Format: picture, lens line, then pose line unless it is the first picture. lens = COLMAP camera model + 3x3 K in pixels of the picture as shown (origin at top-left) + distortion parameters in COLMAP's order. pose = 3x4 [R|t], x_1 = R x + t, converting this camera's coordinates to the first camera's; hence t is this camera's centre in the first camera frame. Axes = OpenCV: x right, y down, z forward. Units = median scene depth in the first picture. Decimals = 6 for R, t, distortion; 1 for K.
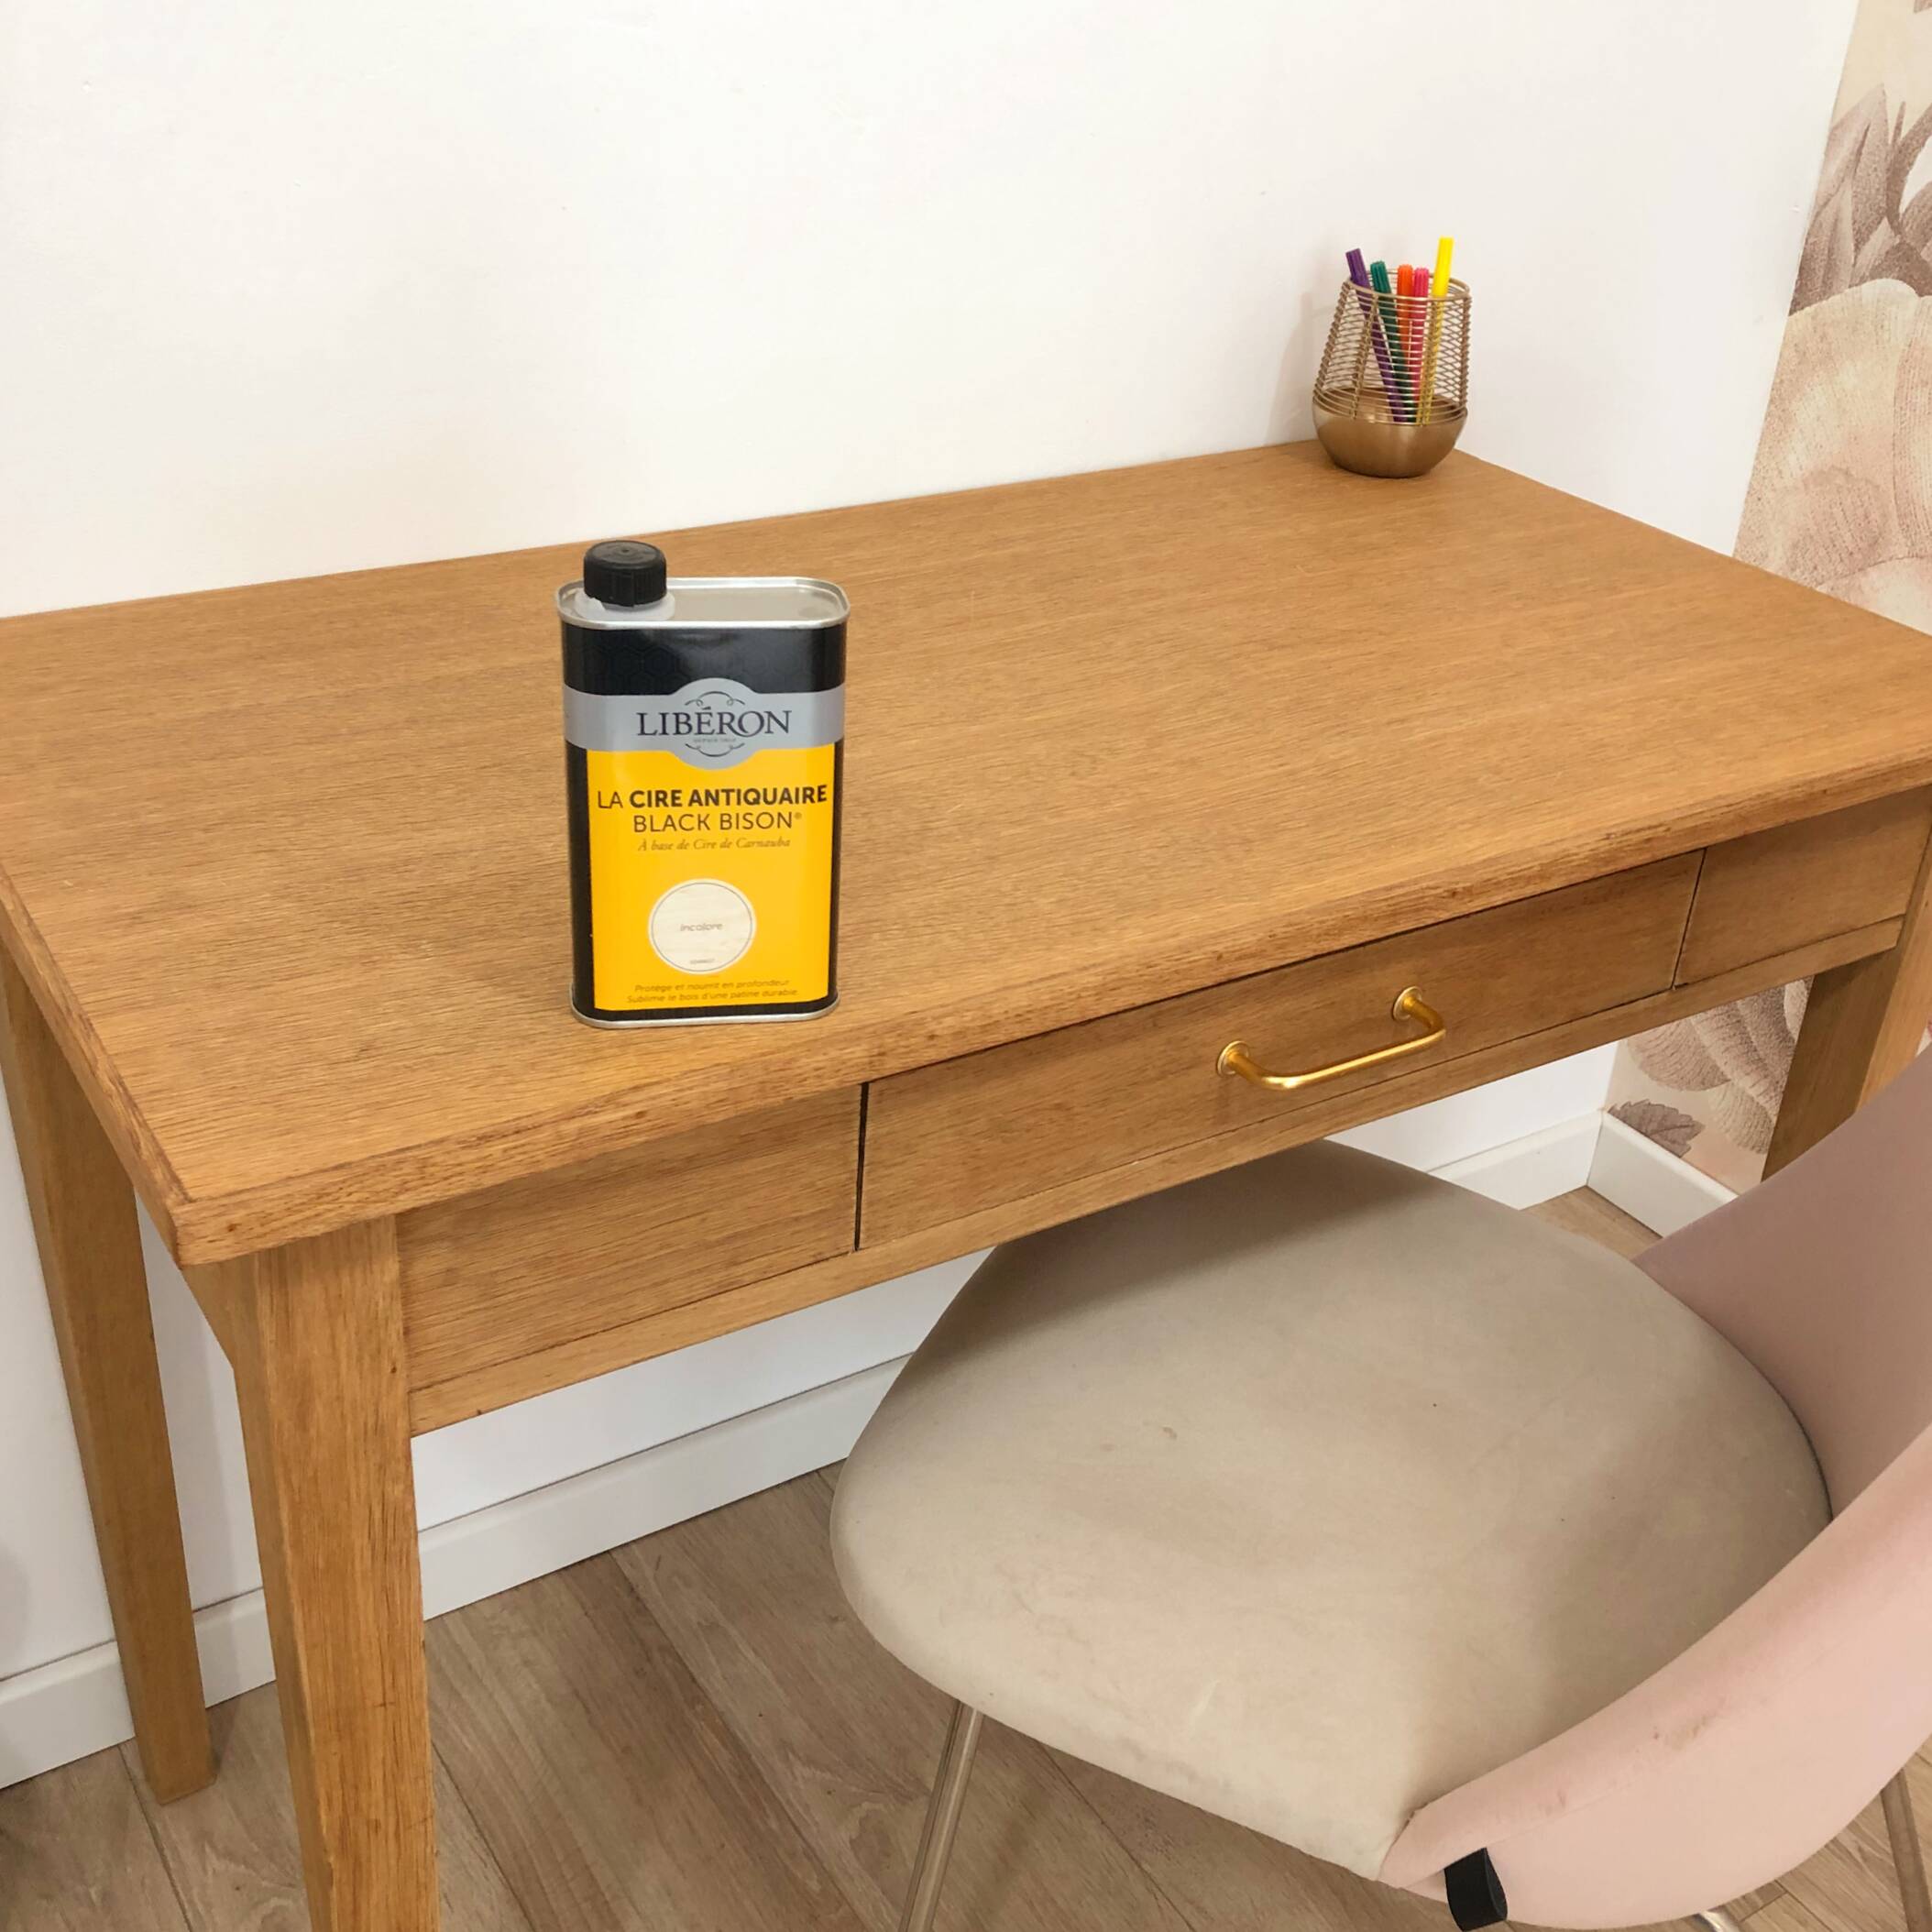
lens RADIAL K [[2257.8, 0, 963.1], [0, 2257.8, 964.9], [0, 0, 1]] dist [0.024782, 0.000000]
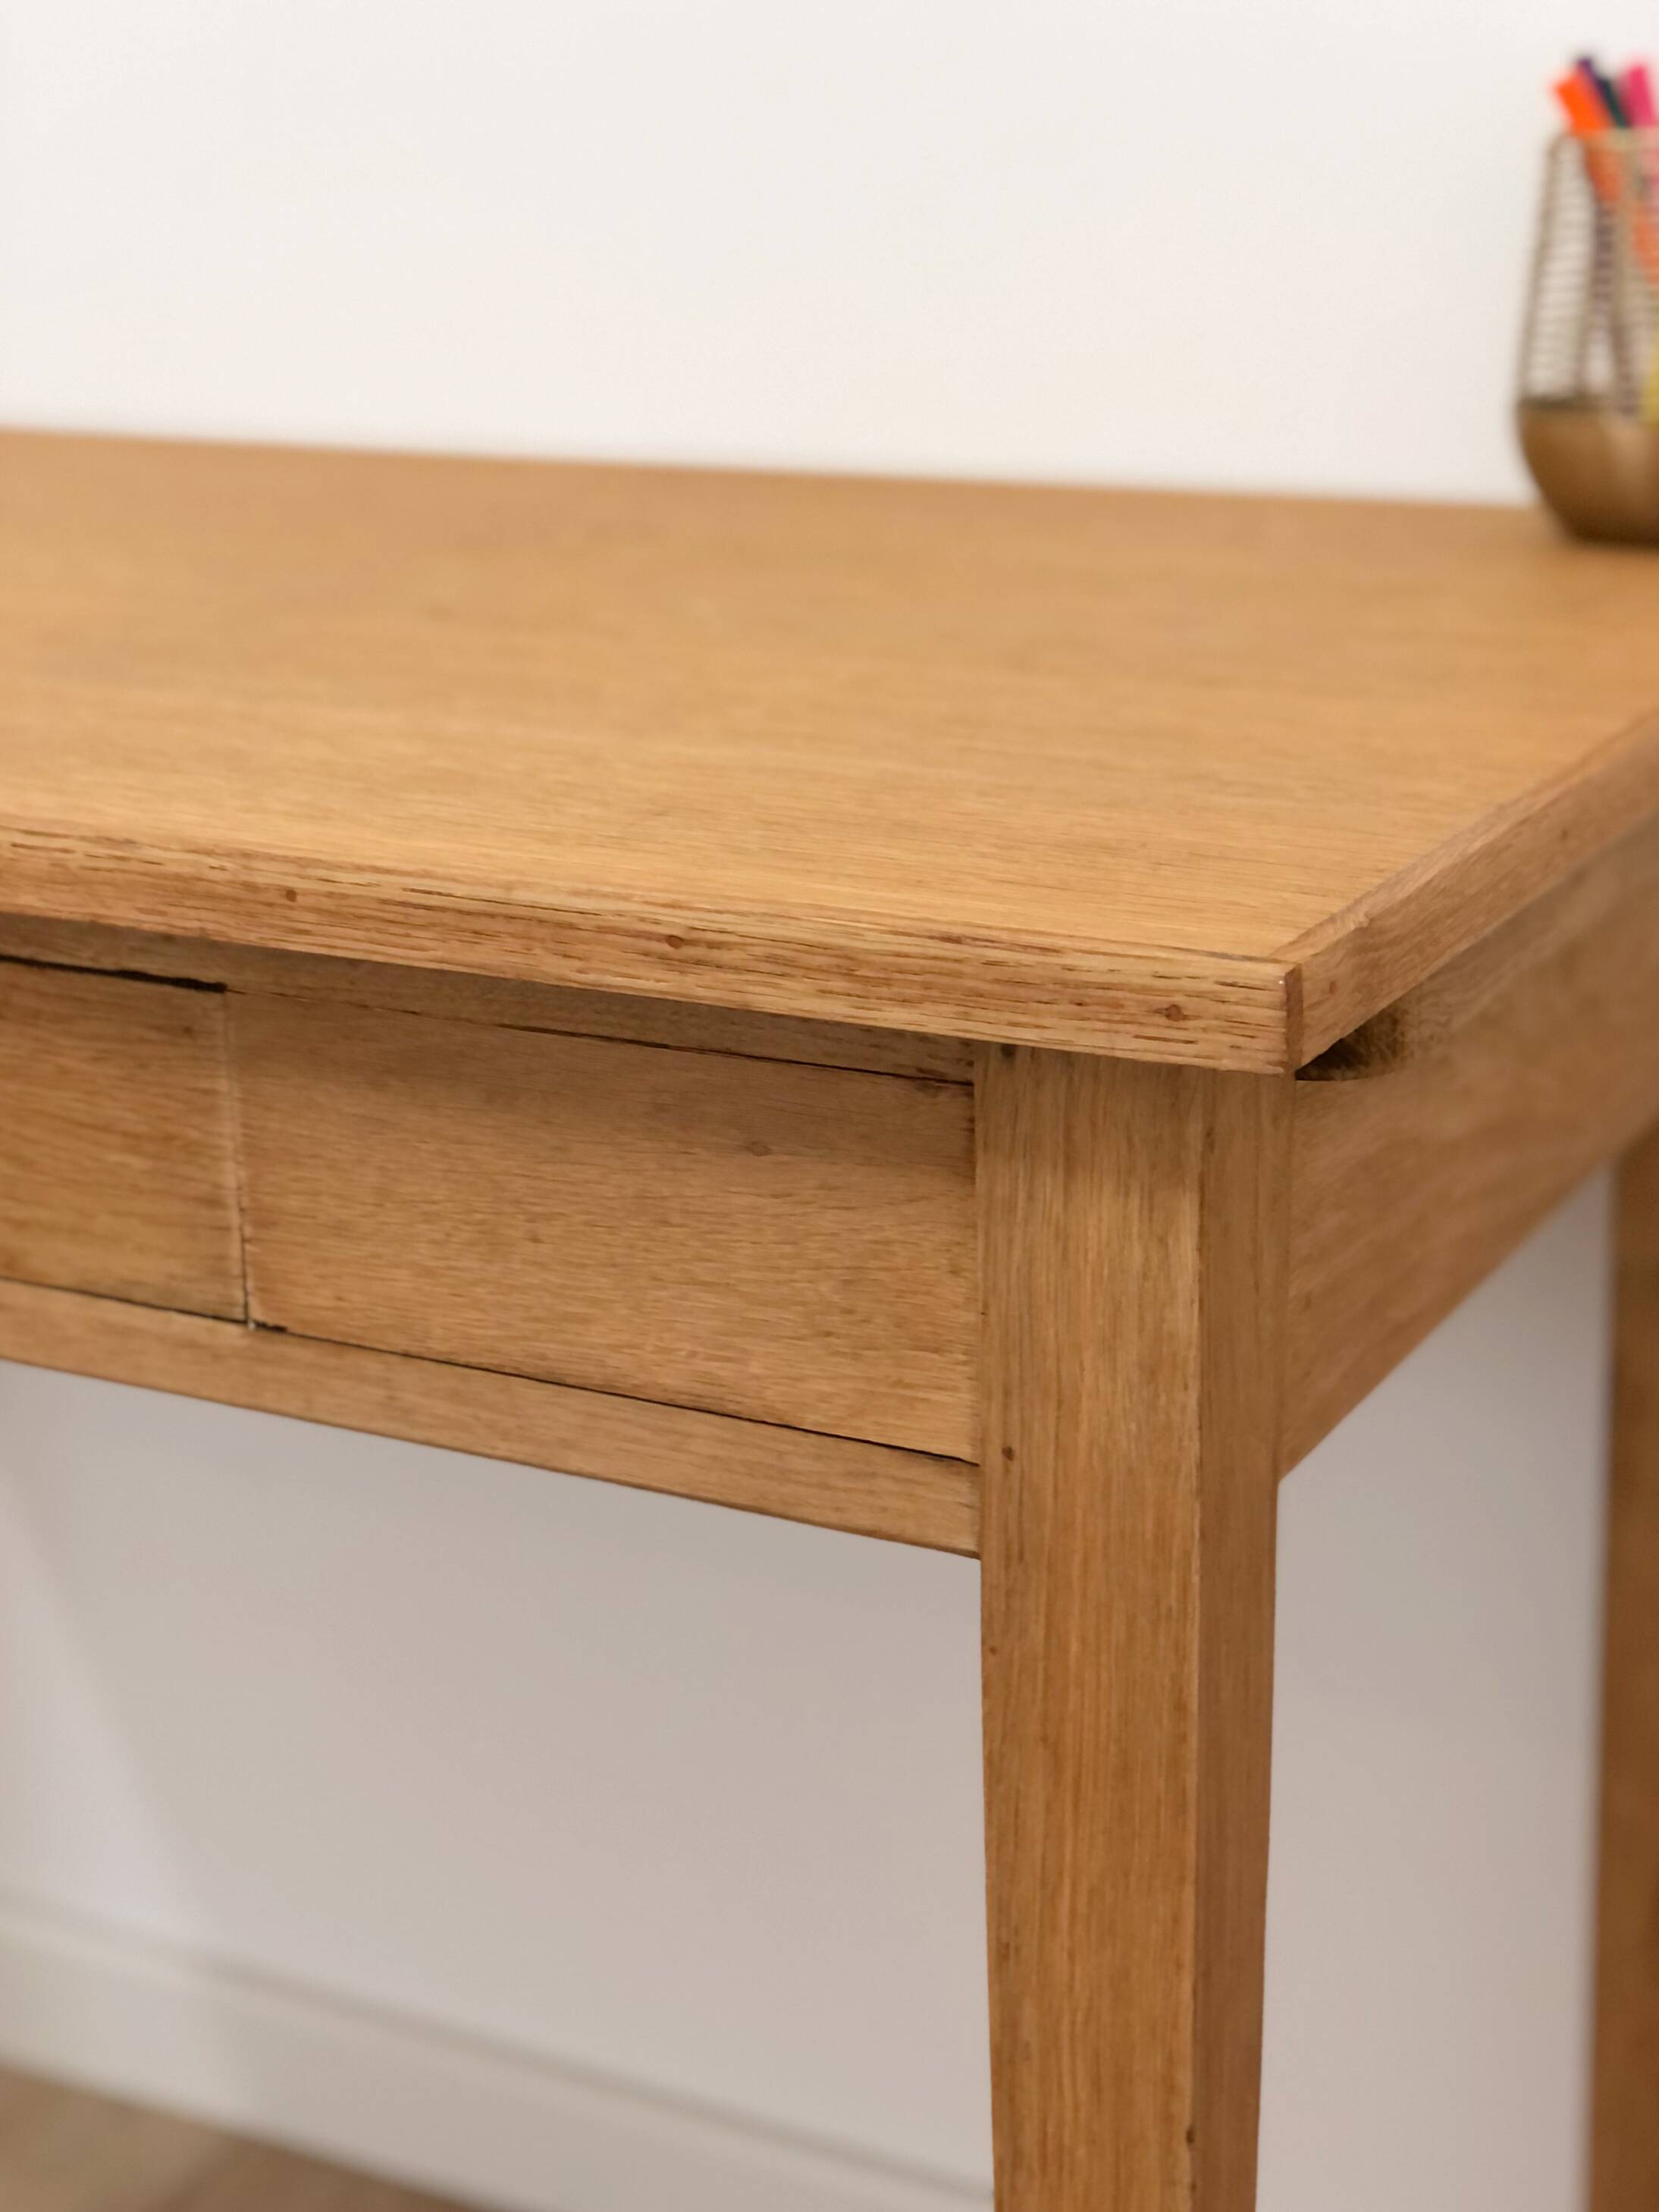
lens RADIAL K [[3890.7, 0, 769.7], [0, 3890.7, 1011.0], [0, 0, 1]] dist [-0.091117, 0.000000]
pose [[0.474729, 0.181043, -0.861311, 1.261597], [-0.375837, 0.926603, -0.012384, -0.095350], [0.795851, 0.329591, 0.507928, 0.825377]]
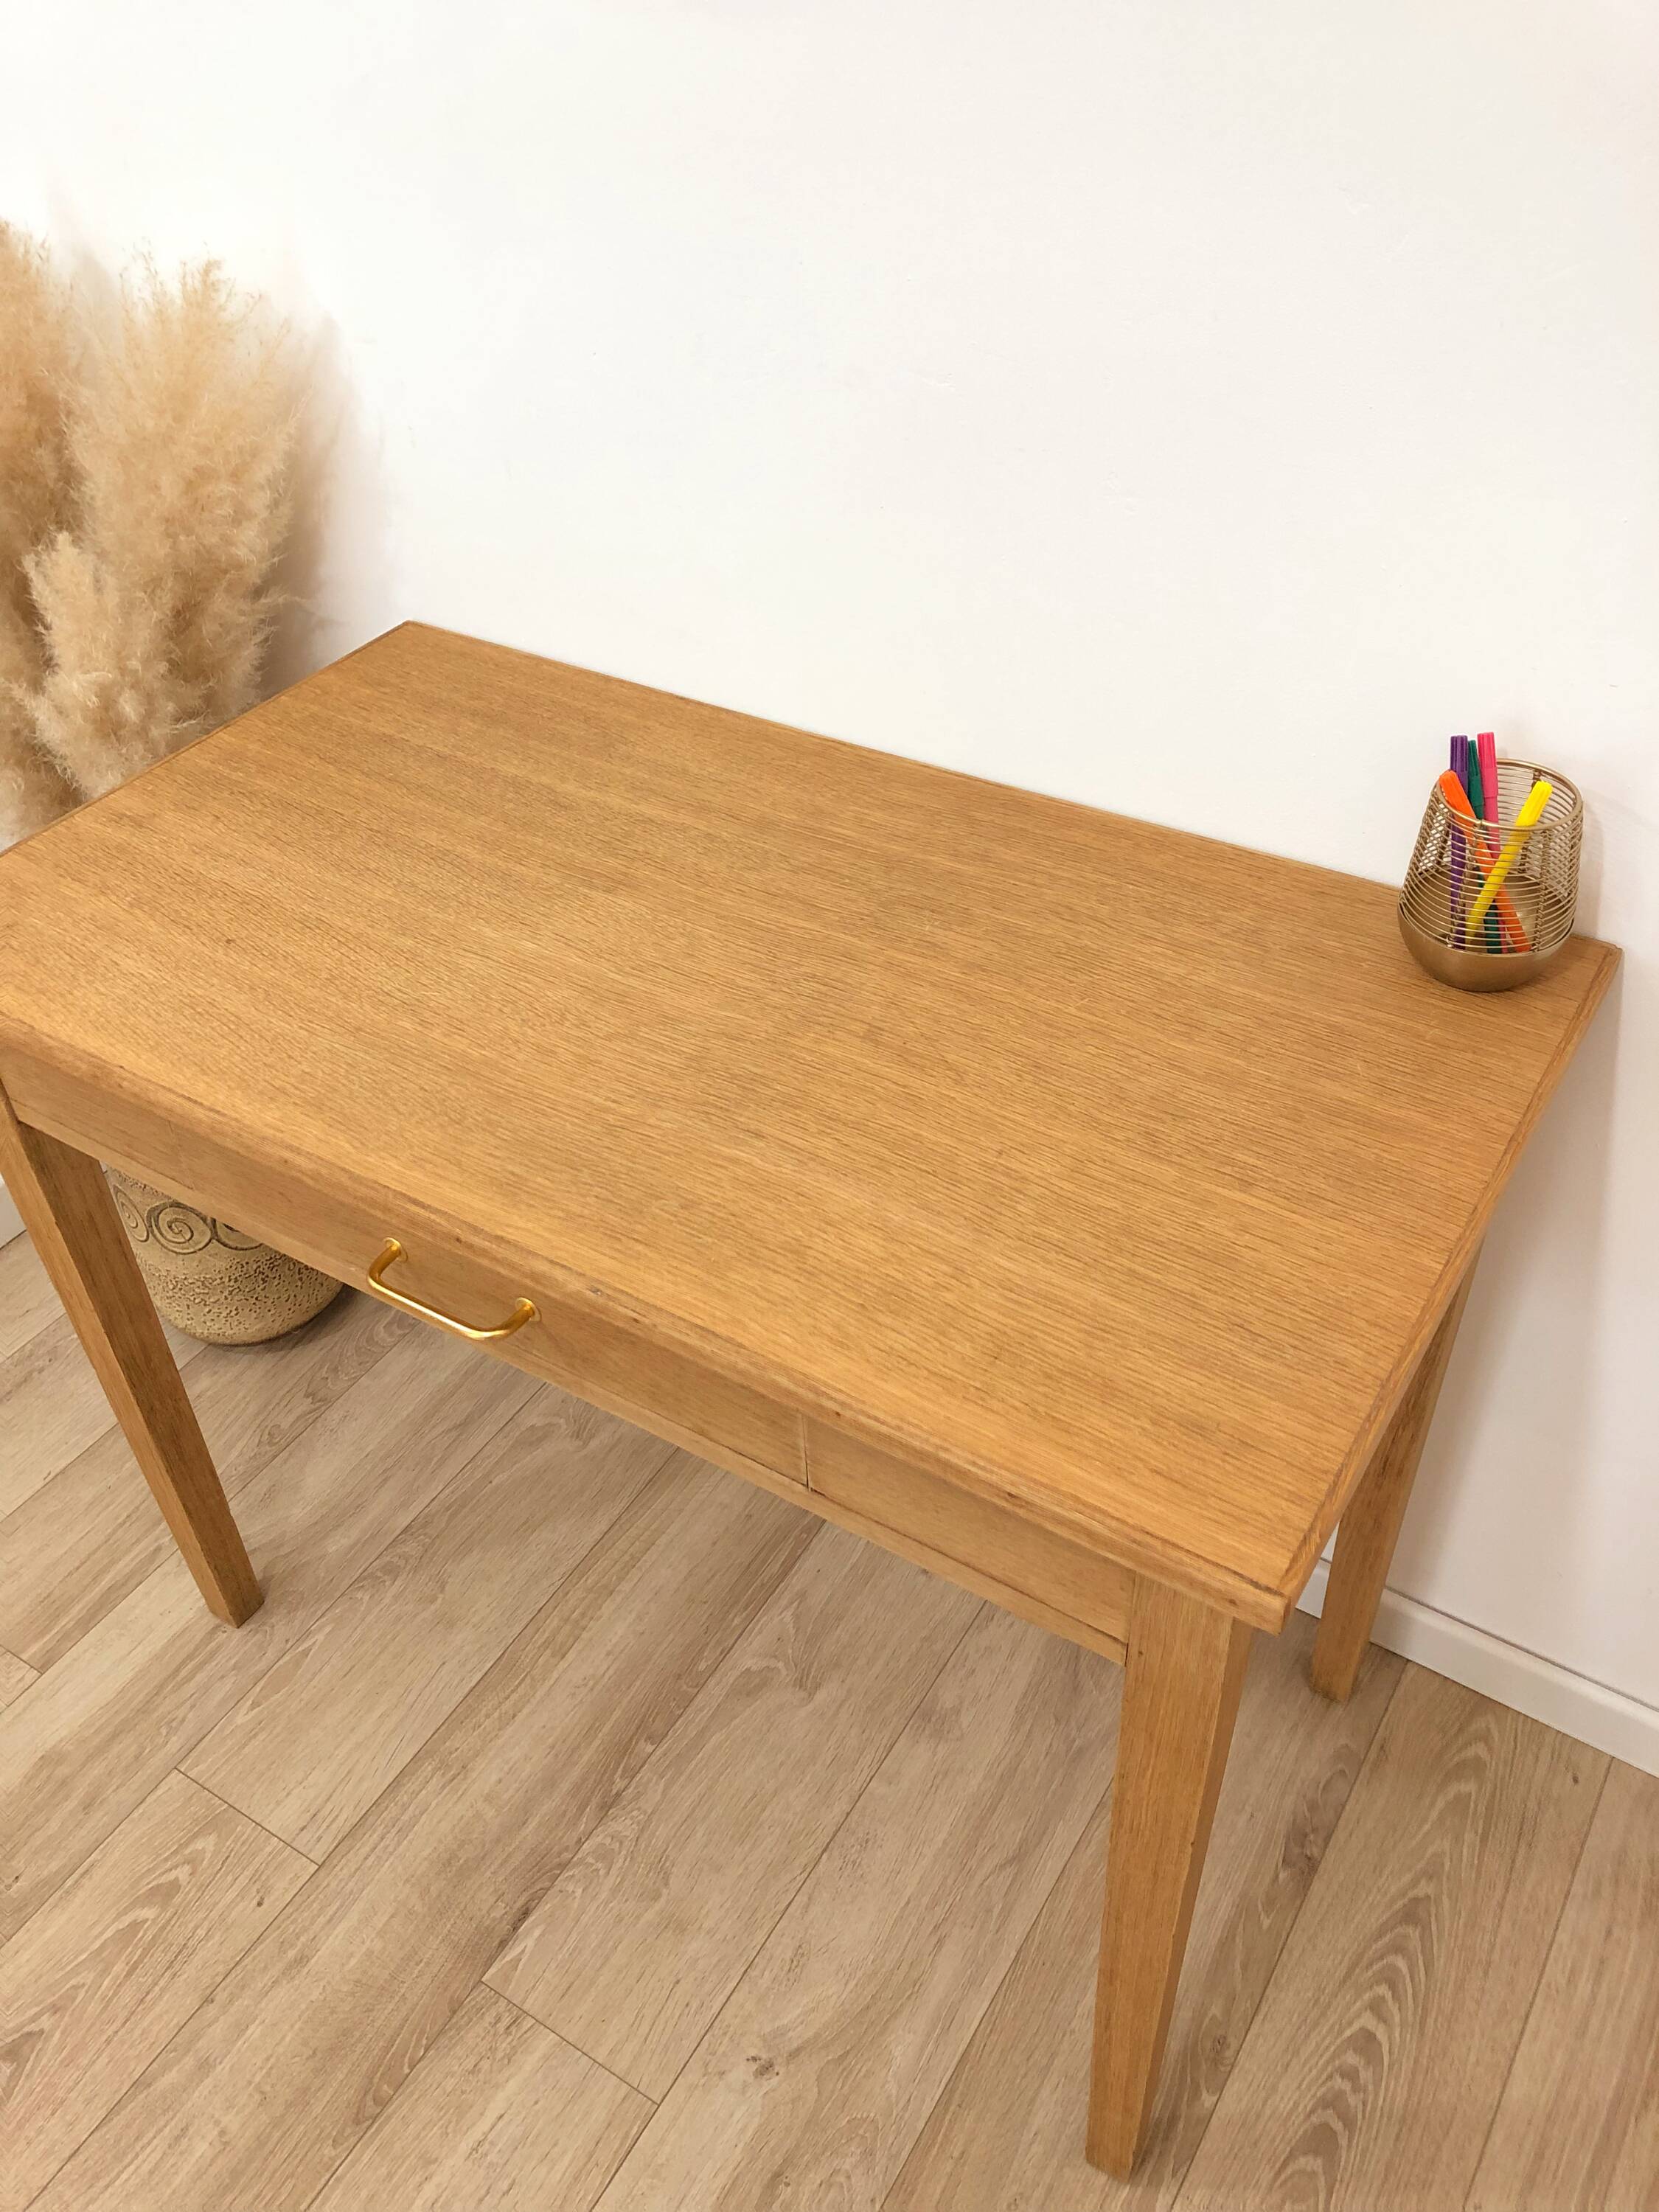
lens RADIAL K [[1824.7, 0, 828.6], [0, 1824.7, 1091.7], [0, 0, 1]] dist [0.034333, -0.027013]
pose [[0.425148, 0.520808, -0.740276, 1.060341], [-0.380220, 0.844974, 0.376102, -0.586988], [0.821391, 0.121569, 0.557260, 0.622650]]
